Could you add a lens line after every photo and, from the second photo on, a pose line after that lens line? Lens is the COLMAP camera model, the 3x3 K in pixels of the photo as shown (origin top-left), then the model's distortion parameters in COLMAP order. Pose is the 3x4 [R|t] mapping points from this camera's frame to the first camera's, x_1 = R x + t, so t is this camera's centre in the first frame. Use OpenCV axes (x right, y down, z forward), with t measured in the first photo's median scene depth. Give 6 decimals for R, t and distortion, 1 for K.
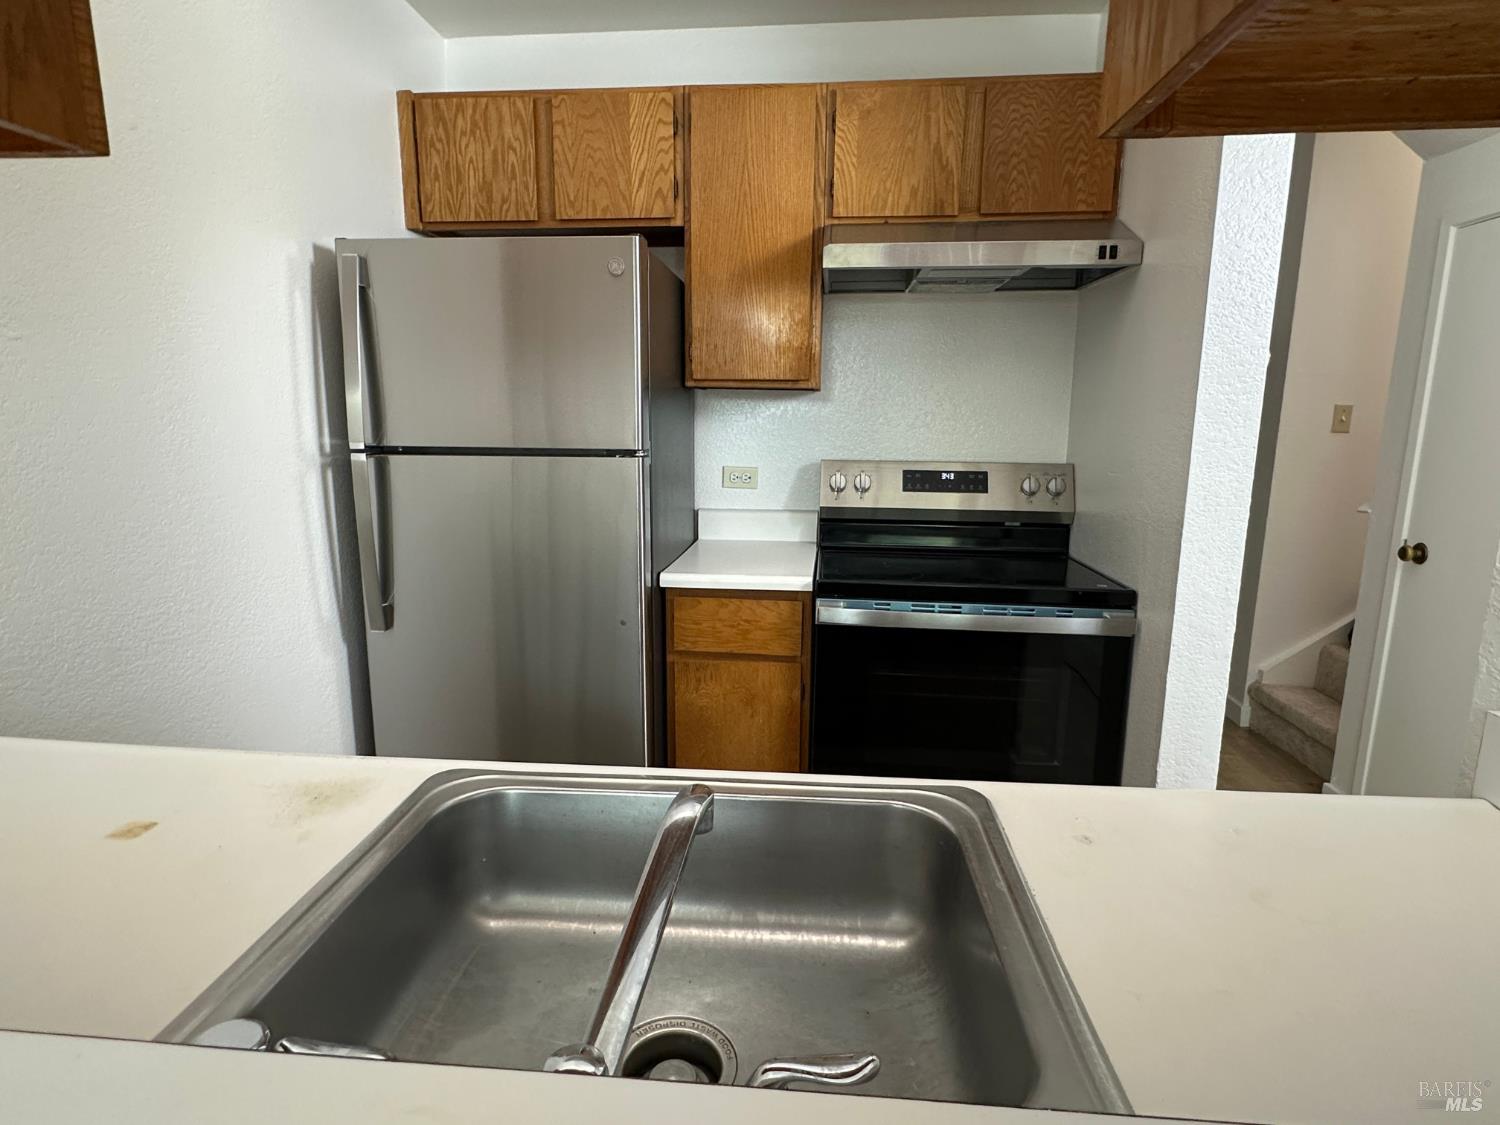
lens RADIAL K [[770.9, 0, 750.0], [0, 770.9, 562.5], [0, 0, 1]] dist [-0.000373, -0.000364]
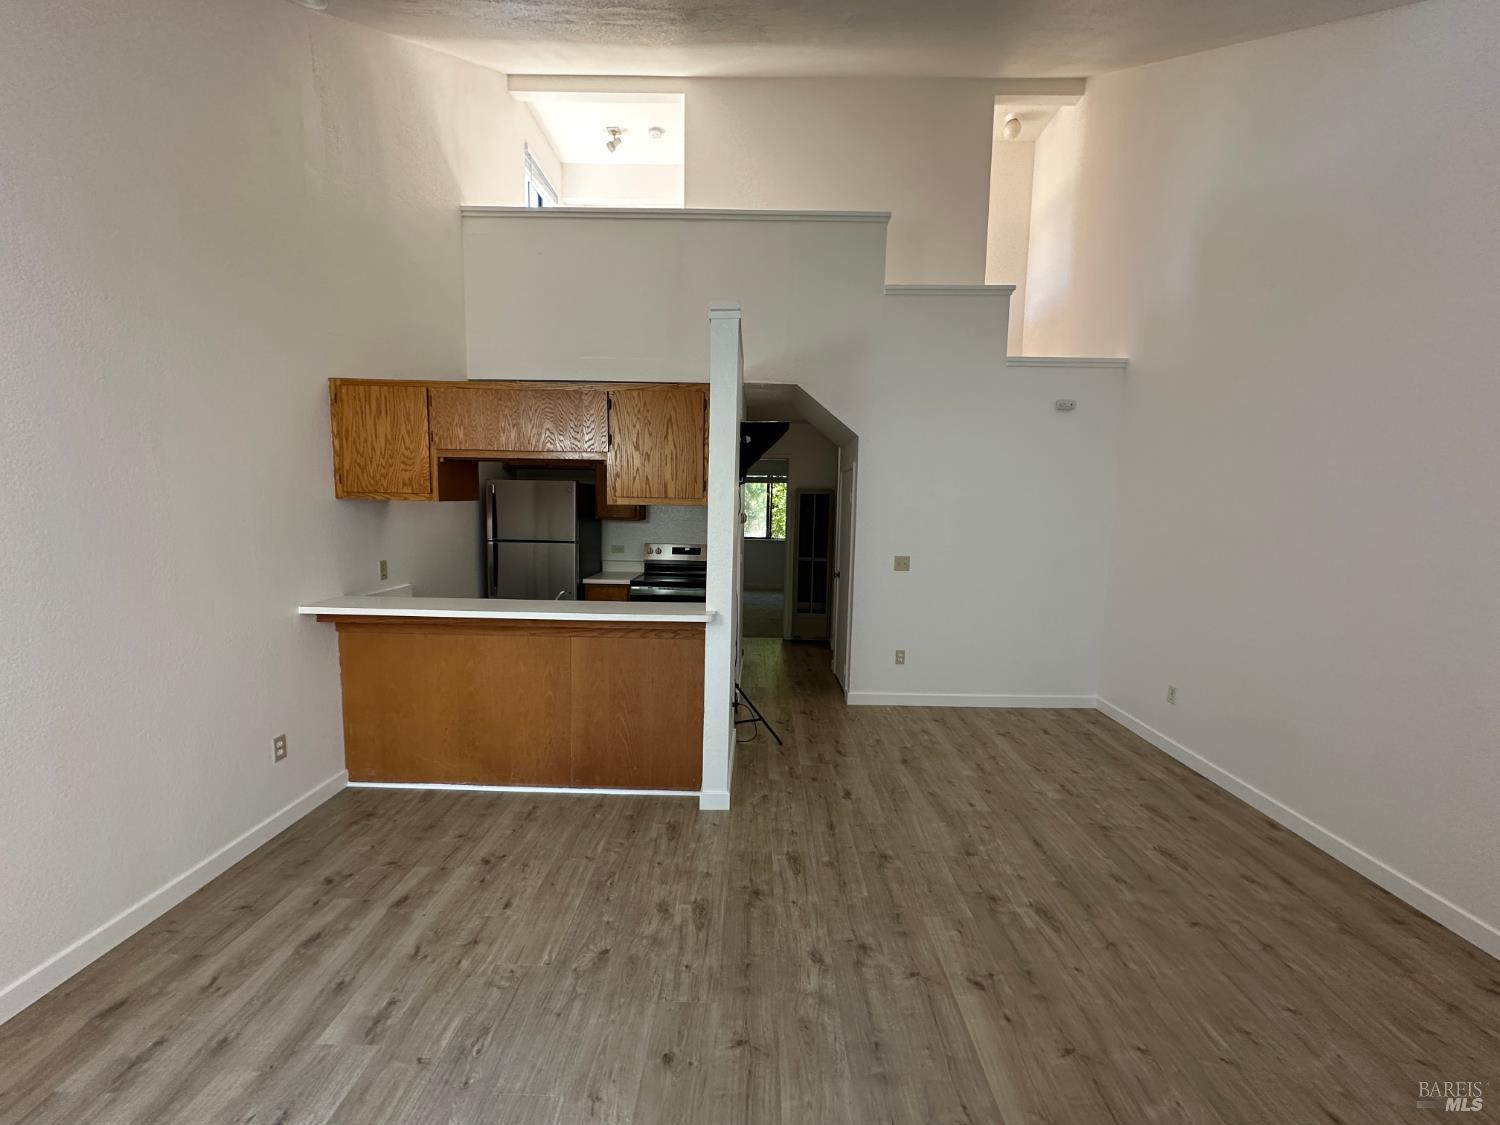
lens RADIAL K [[600.5, 0, 756.2], [0, 600.5, 563.9], [0, 0, 1]] dist [-0.000255, -0.000084]
pose [[0.998300, 0.007530, 0.057800, 0.450627], [-0.002929, 0.996848, -0.079281, 0.144392], [-0.058215, 0.078977, 0.995175, -1.505040]]
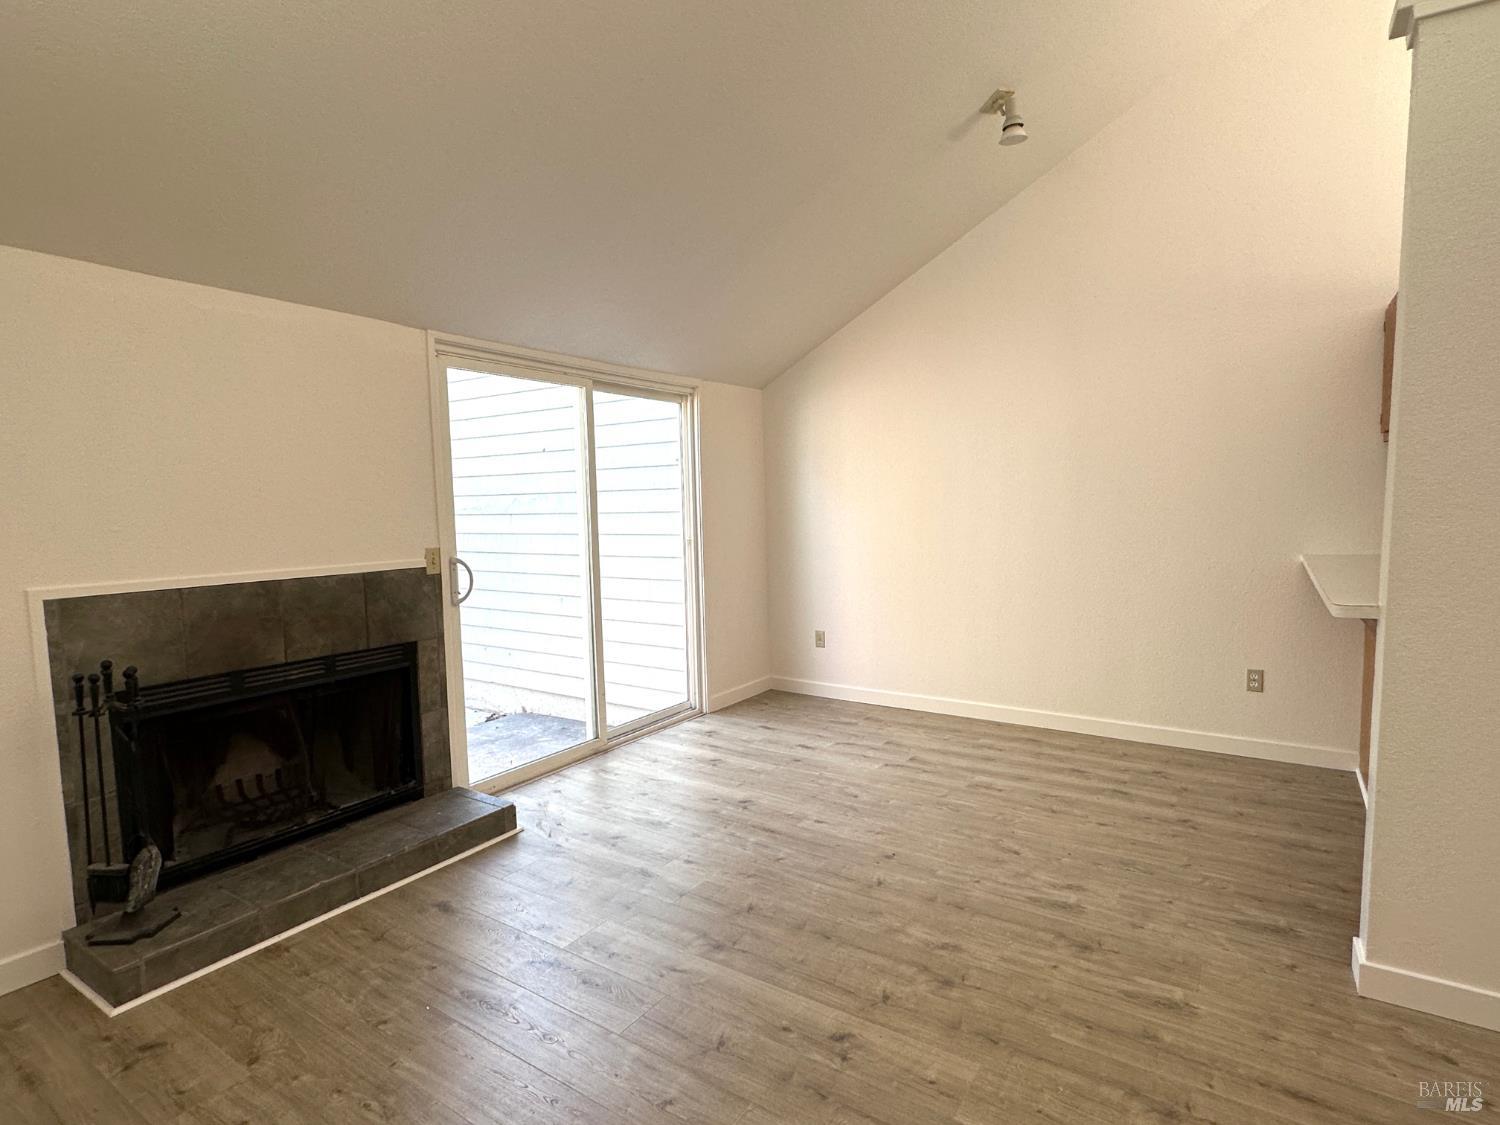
lens RADIAL K [[770.9, 0, 750.0], [0, 770.9, 562.5], [0, 0, 1]] dist [-0.000373, -0.000364]
pose [[-0.494183, 0.074160, -0.866189, 1.721353], [-0.142757, 0.975908, 0.165000, 0.033418], [0.857557, 0.205194, -0.471690, -0.252642]]
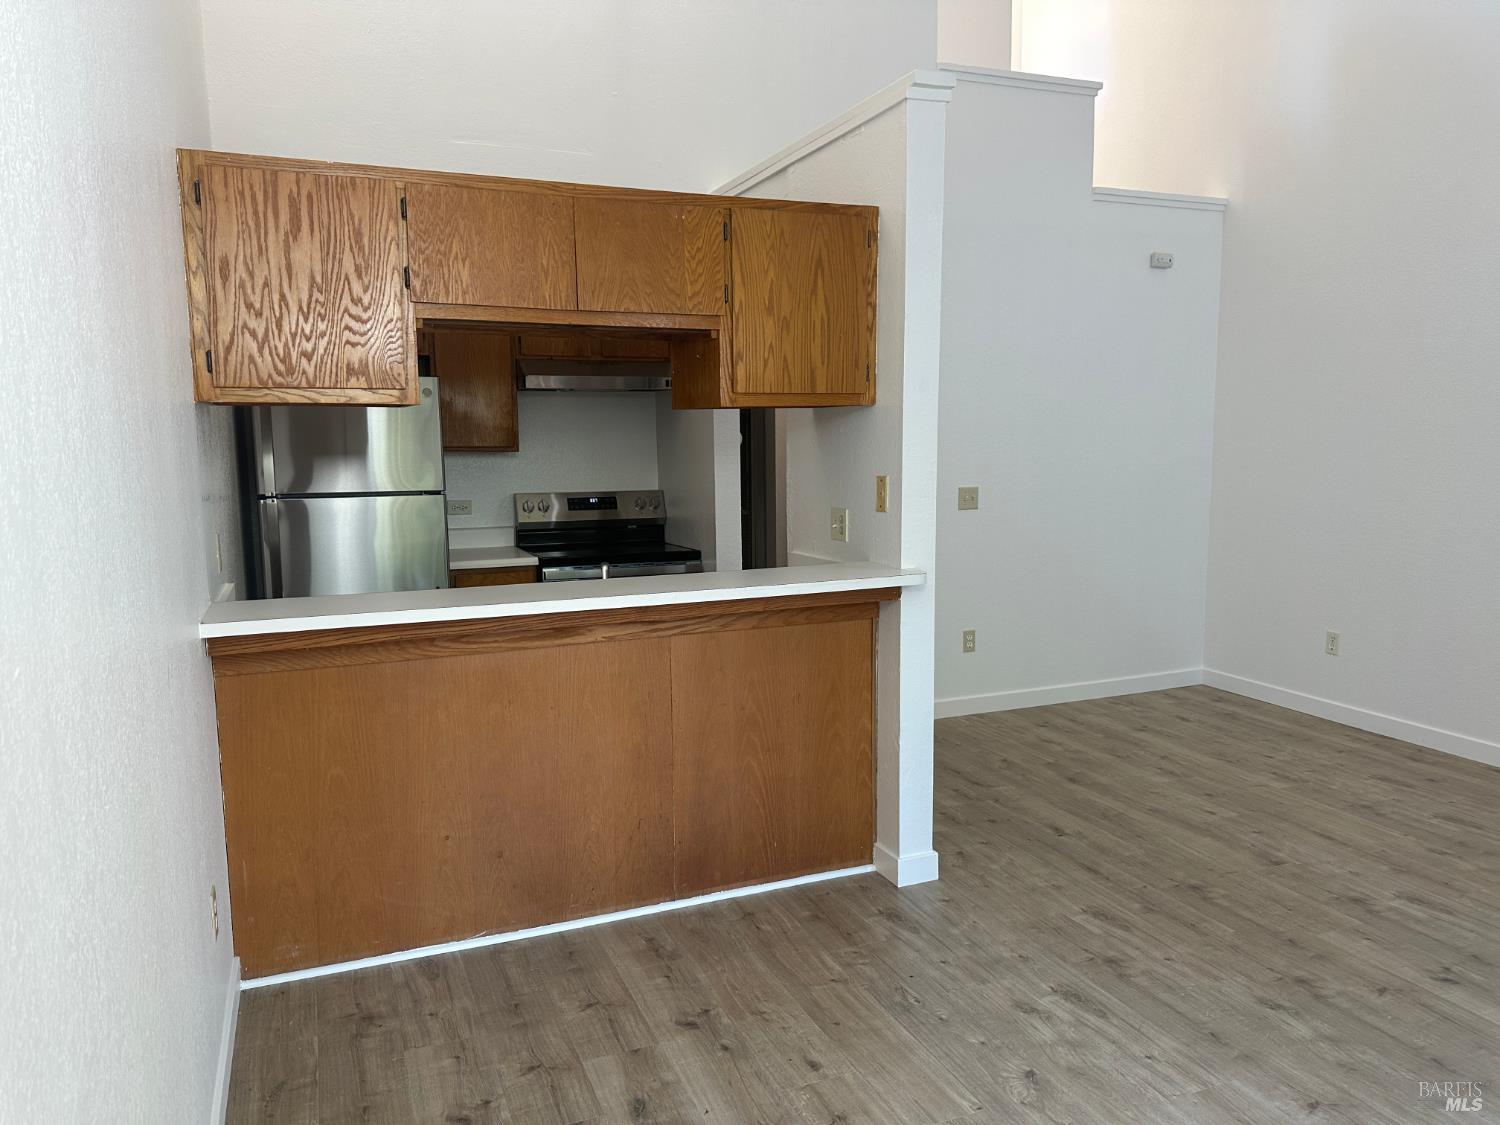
lens RADIAL K [[1057.4, 0, 755.1], [0, 1057.4, 572.0], [0, 0, 1]] dist [0.033808, -0.048593]
pose [[0.895650, -0.072218, 0.438857, -0.519345], [0.095763, 0.994899, -0.031718, 0.174665], [-0.434328, 0.070435, 0.897997, -1.388804]]
